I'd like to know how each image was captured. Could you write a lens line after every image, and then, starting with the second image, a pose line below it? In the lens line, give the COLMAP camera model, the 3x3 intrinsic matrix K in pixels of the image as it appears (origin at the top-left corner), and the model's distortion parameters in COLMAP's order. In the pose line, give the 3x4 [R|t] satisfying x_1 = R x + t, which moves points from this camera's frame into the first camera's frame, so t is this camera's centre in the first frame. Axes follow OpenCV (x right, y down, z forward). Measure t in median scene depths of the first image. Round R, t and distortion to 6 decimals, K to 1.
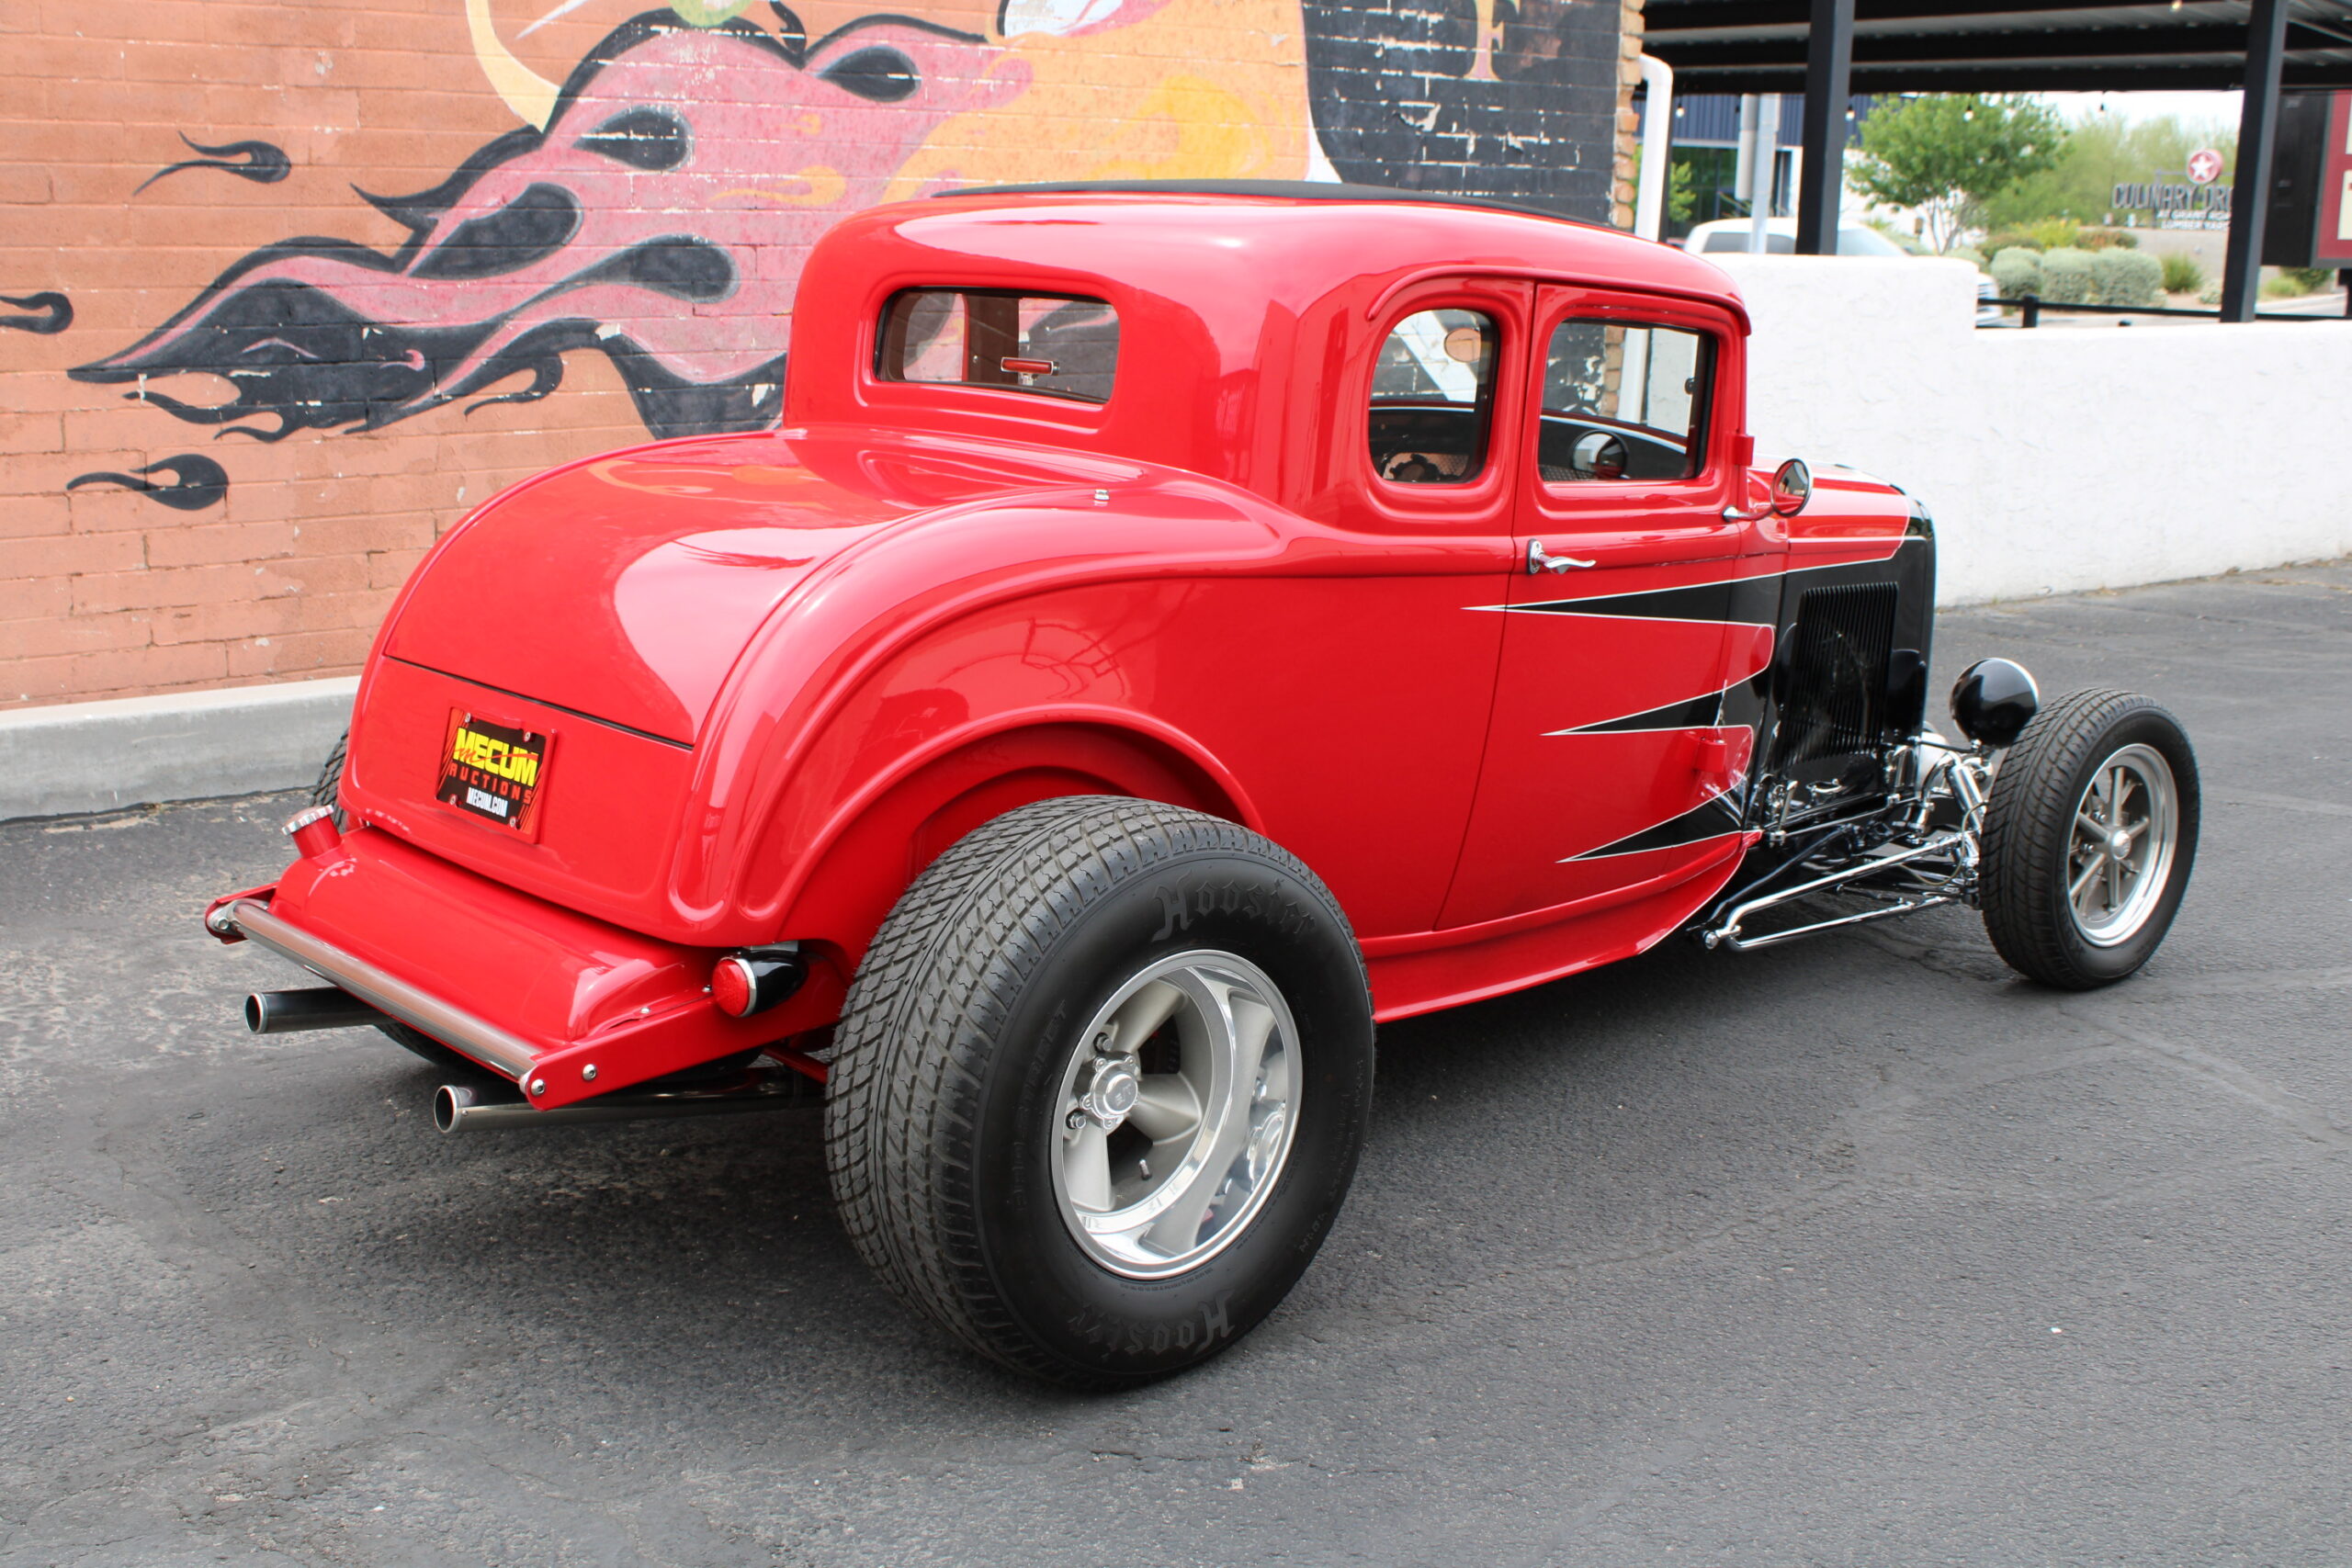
lens RADIAL K [[2684.9, 0, 1132.0], [0, 2684.9, 794.0], [0, 0, 1]] dist [-0.105135, 0.139979]
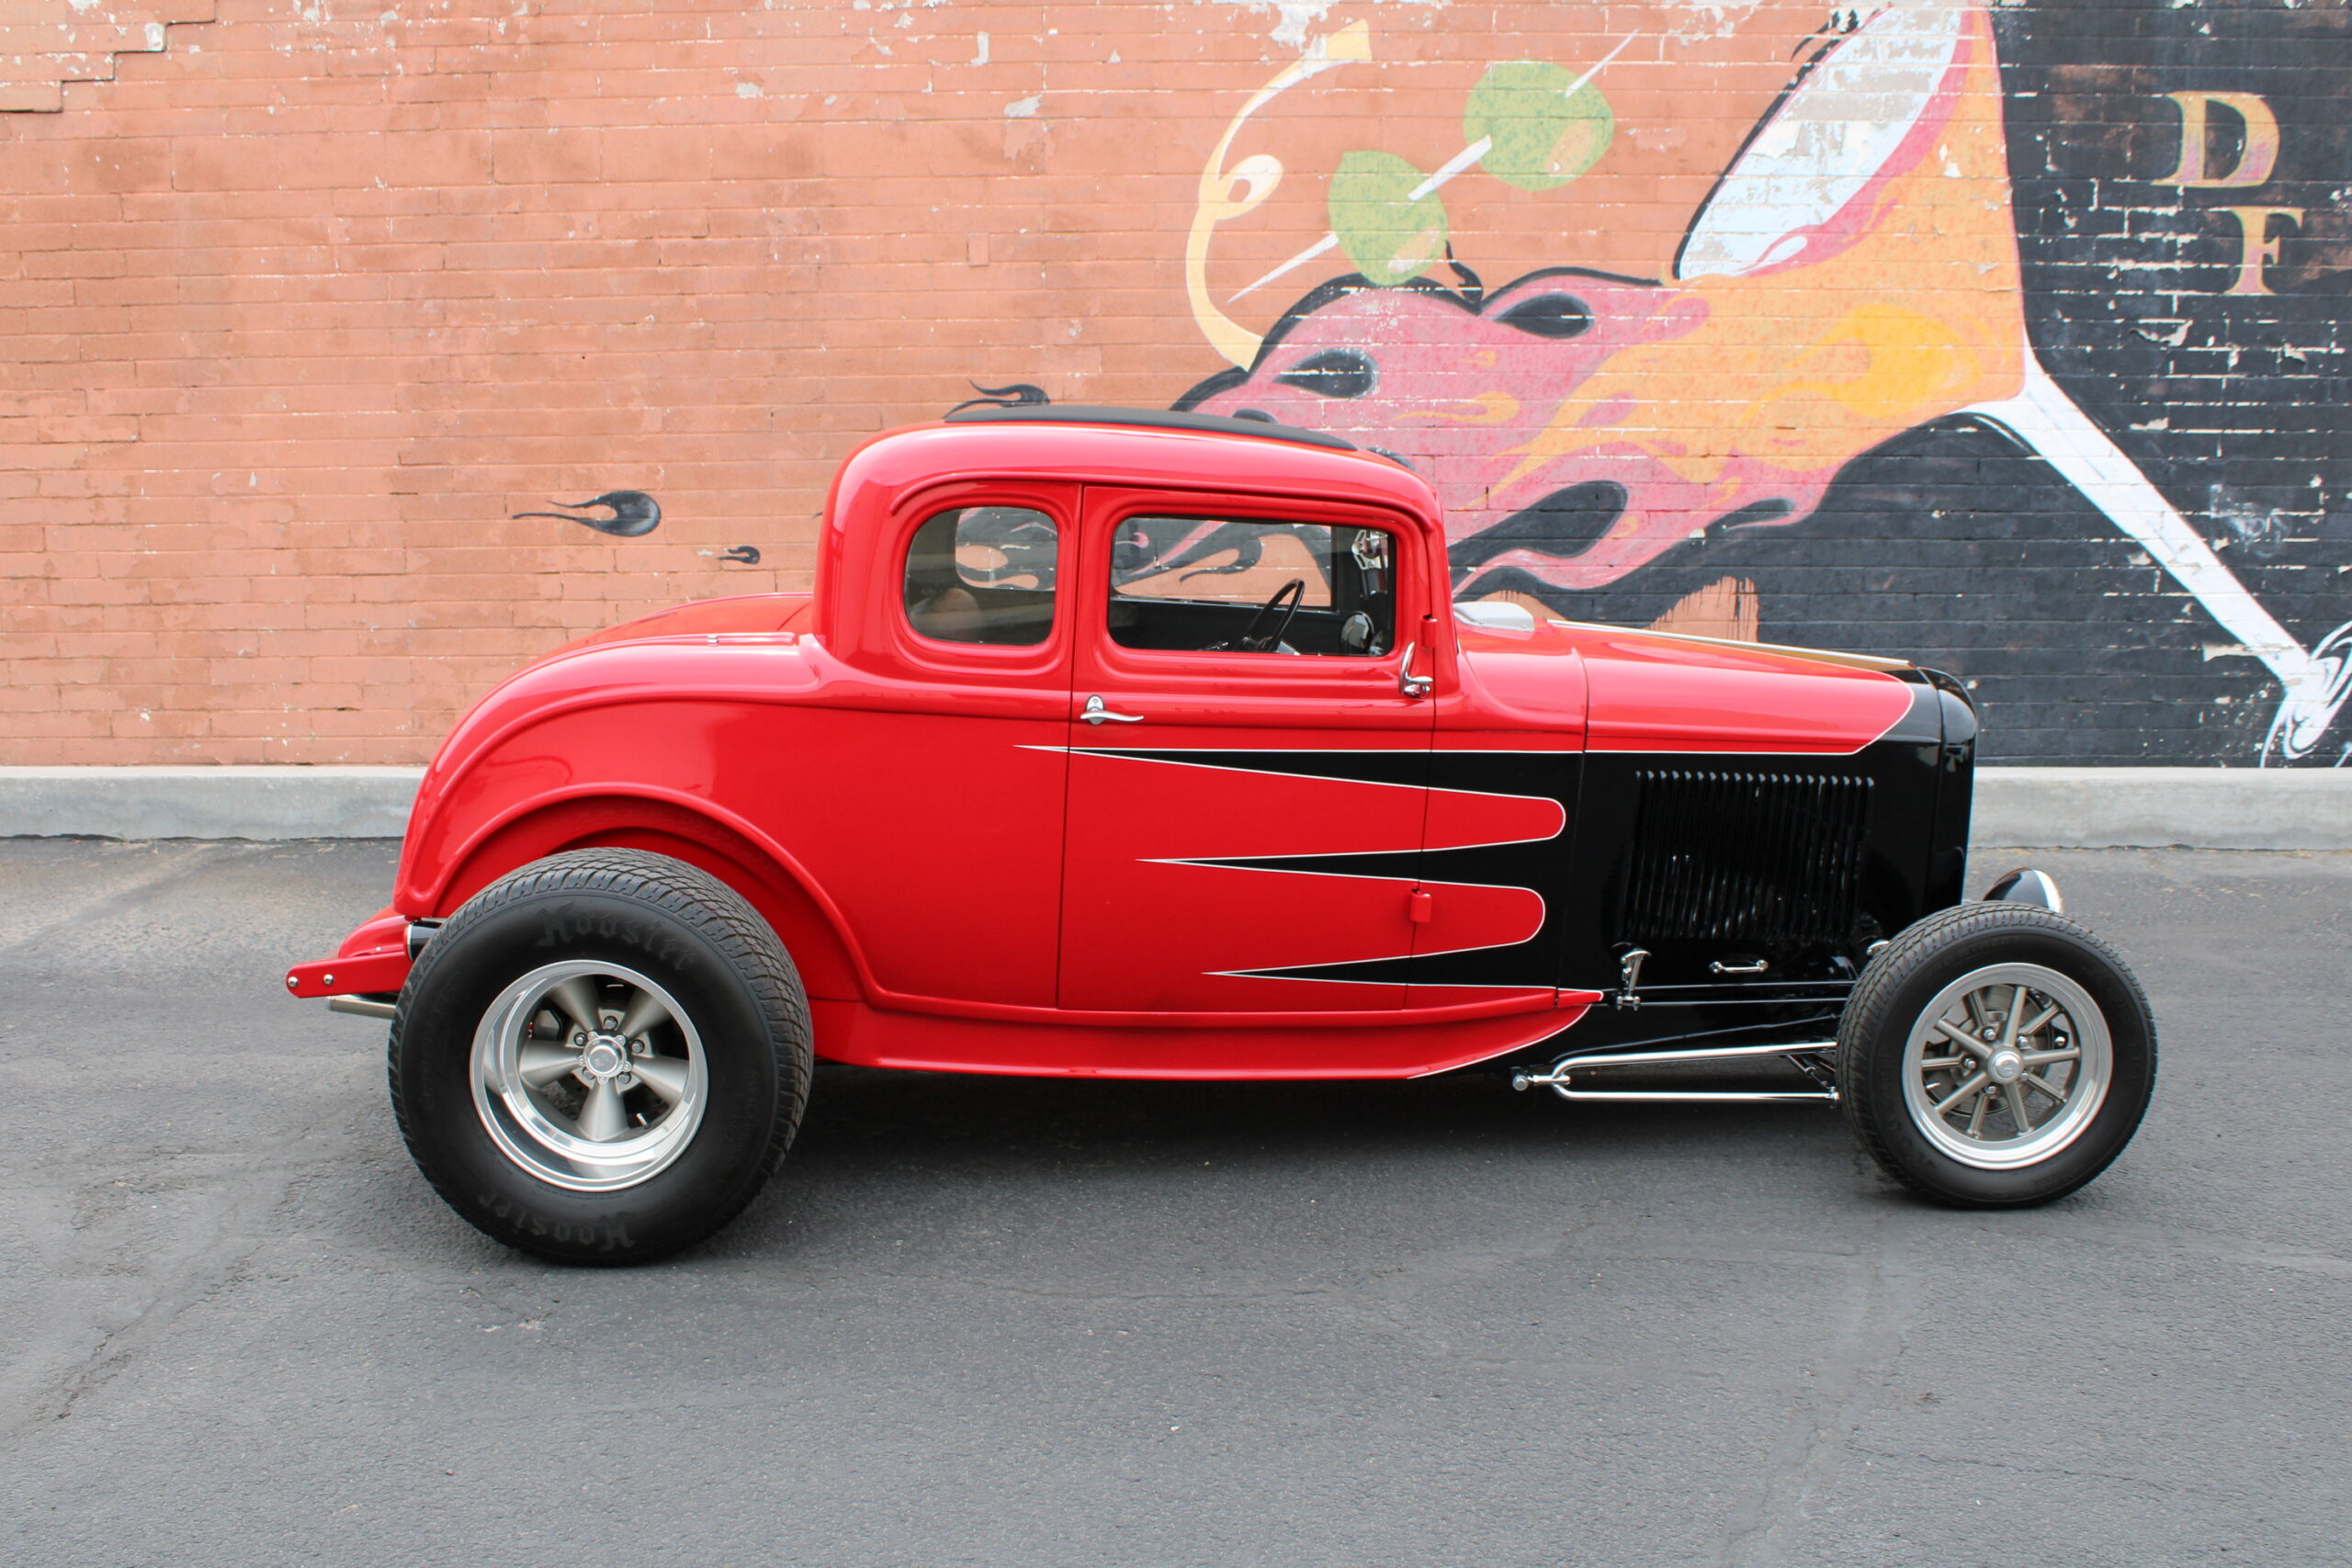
lens RADIAL K [[2224.6, 0, 1151.5], [0, 2224.6, 803.0], [0, 0, 1]] dist [-0.150999, 0.157222]
pose [[0.764676, 0.088807, -0.638266, 0.465811], [-0.118373, 0.992962, -0.003659, -0.025746], [0.633449, 0.078351, 0.769807, 0.138228]]
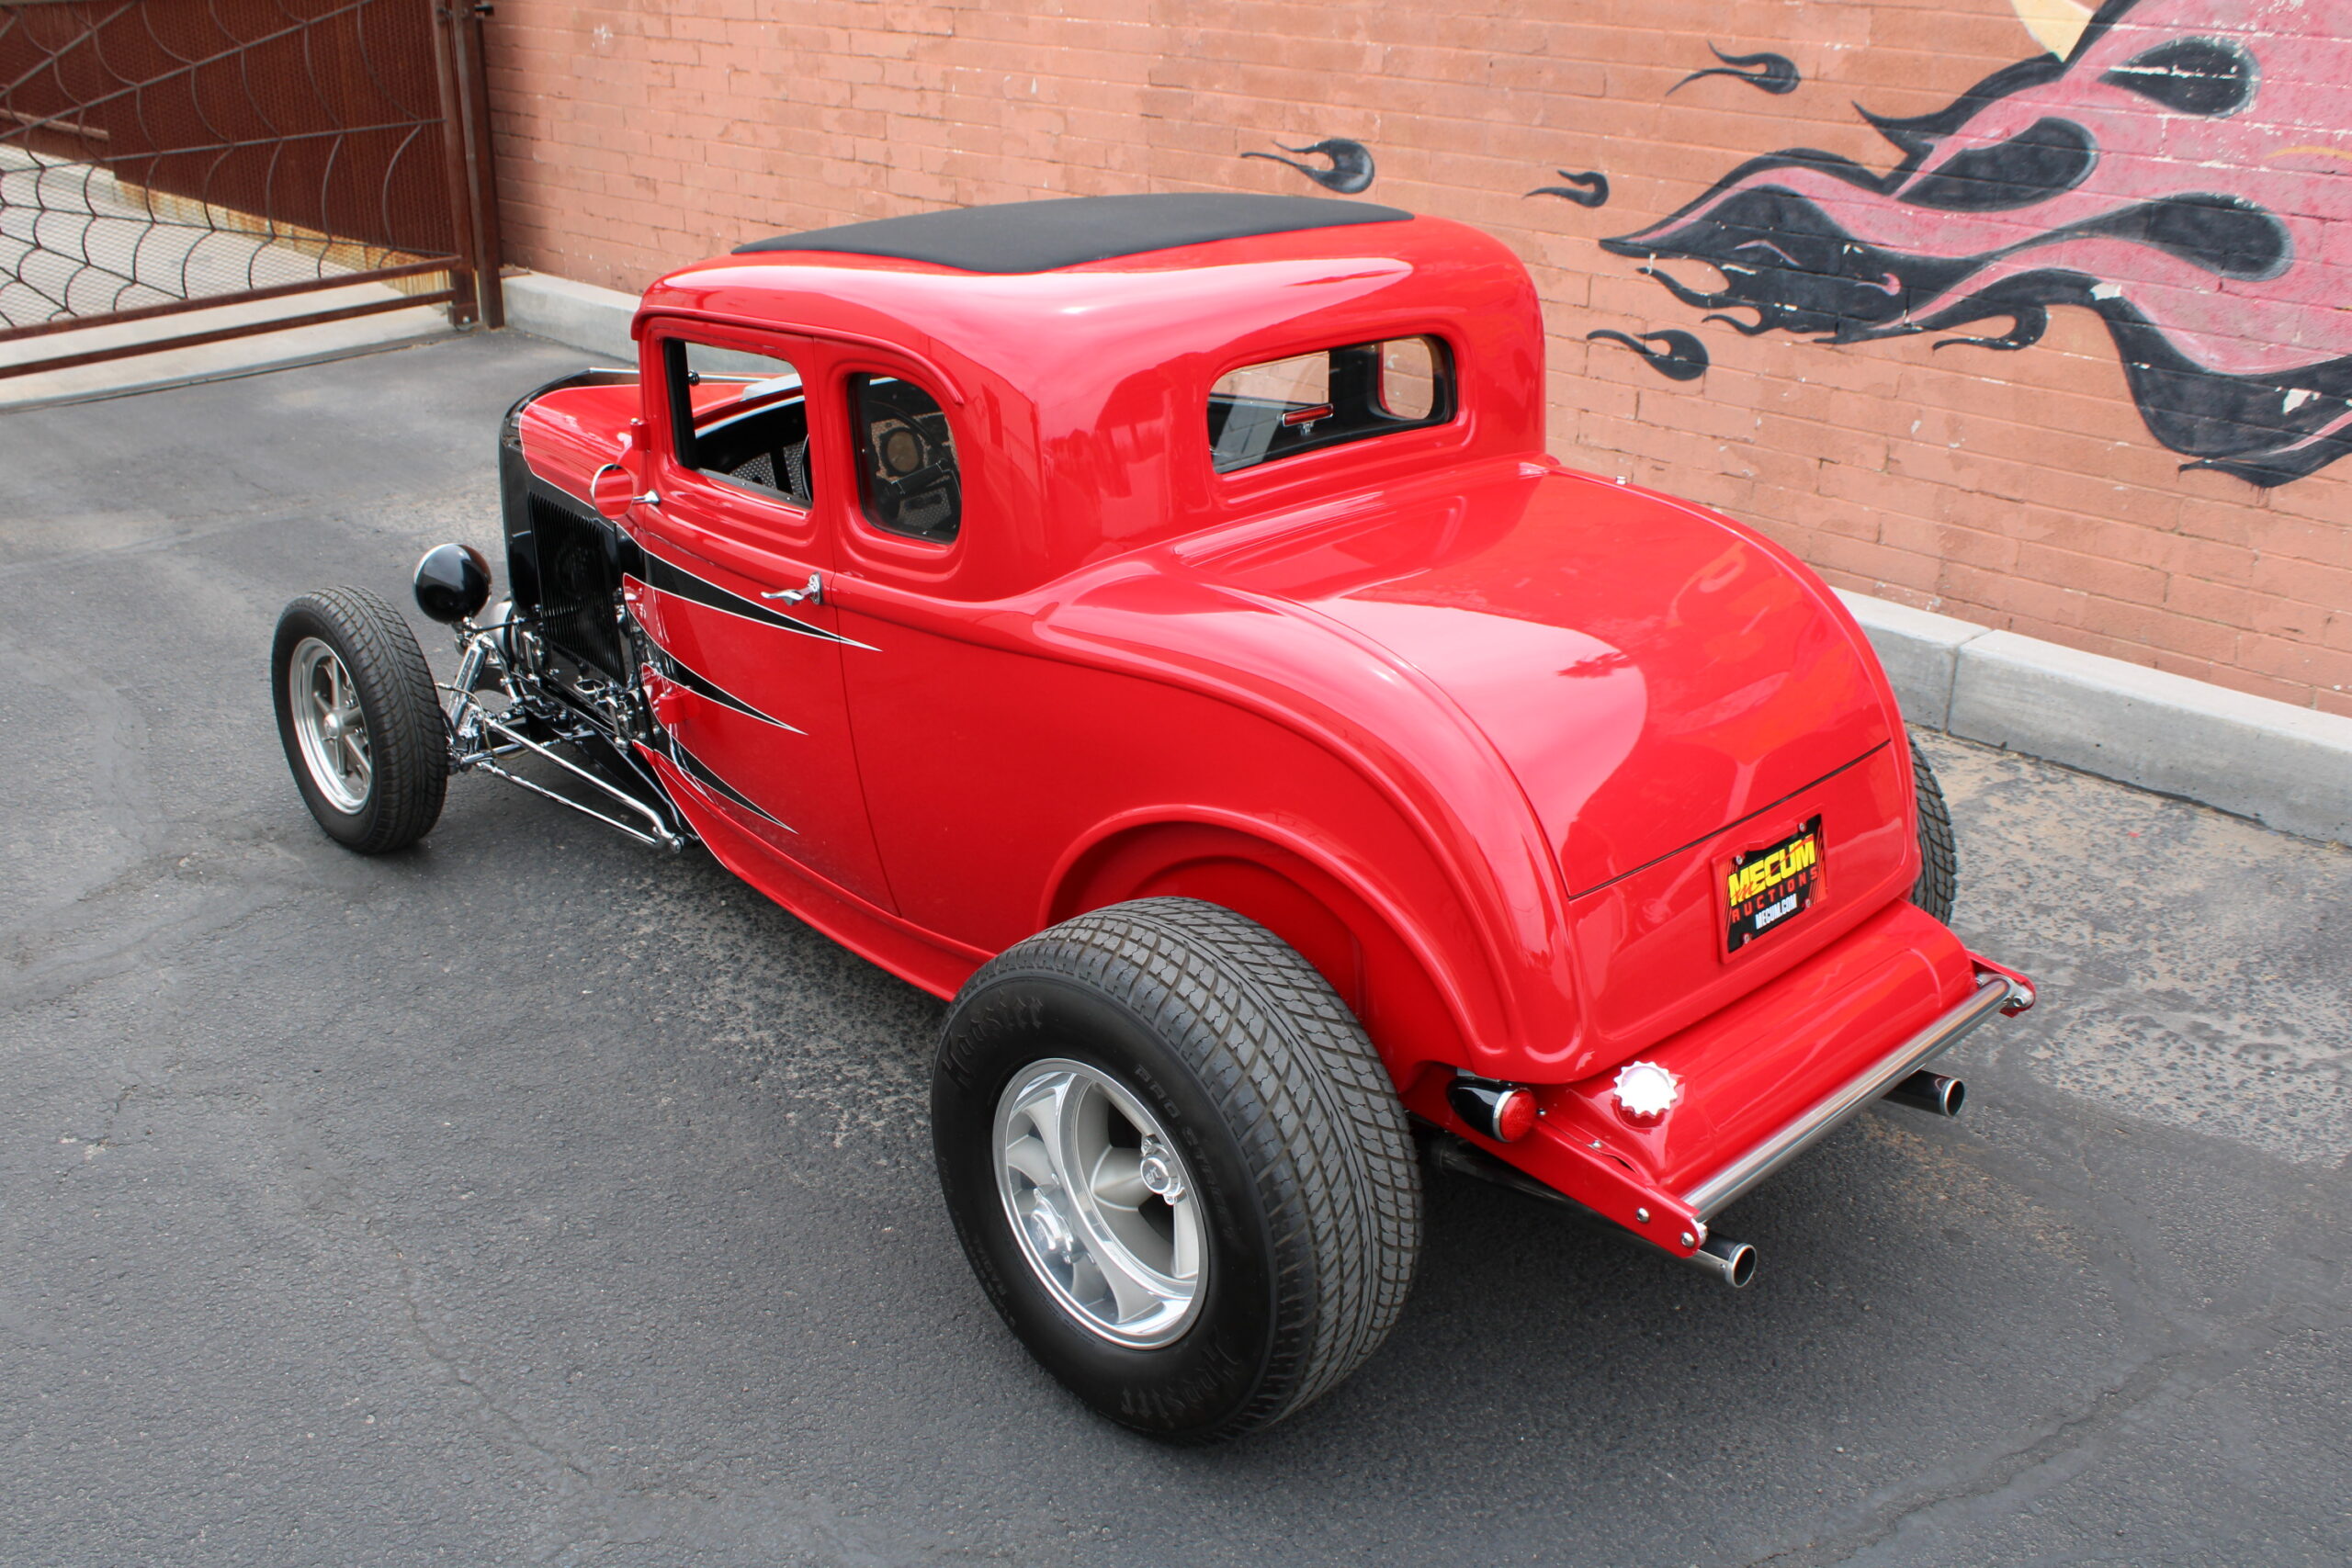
lens RADIAL K [[2253.7, 0, 1146.4], [0, 2253.7, 777.2], [0, 0, 1]] dist [-0.143583, 0.148702]
pose [[0.118629, 0.365332, -0.923287, 0.520697], [-0.217773, 0.916787, 0.334779, -0.207626], [0.968763, 0.161352, 0.188317, 0.597845]]
